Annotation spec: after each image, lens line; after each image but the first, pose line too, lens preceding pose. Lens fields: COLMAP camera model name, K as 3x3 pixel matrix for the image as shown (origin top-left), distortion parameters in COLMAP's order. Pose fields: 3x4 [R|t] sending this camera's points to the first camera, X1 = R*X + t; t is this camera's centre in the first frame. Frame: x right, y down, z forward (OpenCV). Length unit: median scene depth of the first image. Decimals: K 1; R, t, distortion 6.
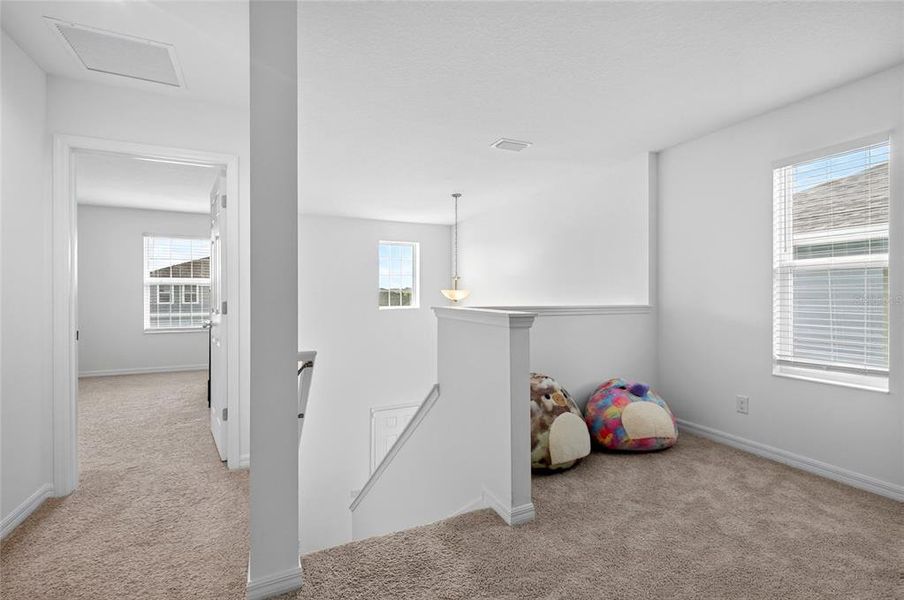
lens RADIAL K [[402.4, 0, 448.6], [0, 402.4, 293.8], [0, 0, 1]] dist [0.001596, -0.000766]
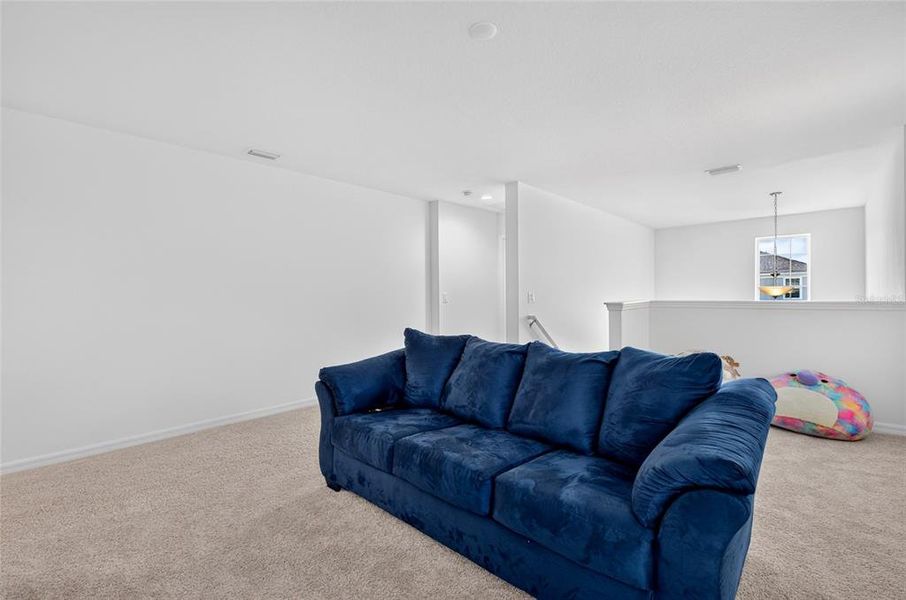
lens RADIAL K [[403.3, 0, 449.6], [0, 403.3, 293.8], [0, 0, 1]] dist [0.001596, -0.000766]
pose [[0.401626, -0.001180, -0.915803, 1.187534], [0.013098, 0.999904, 0.004456, -0.008881], [0.915710, -0.013785, 0.401603, -0.340715]]
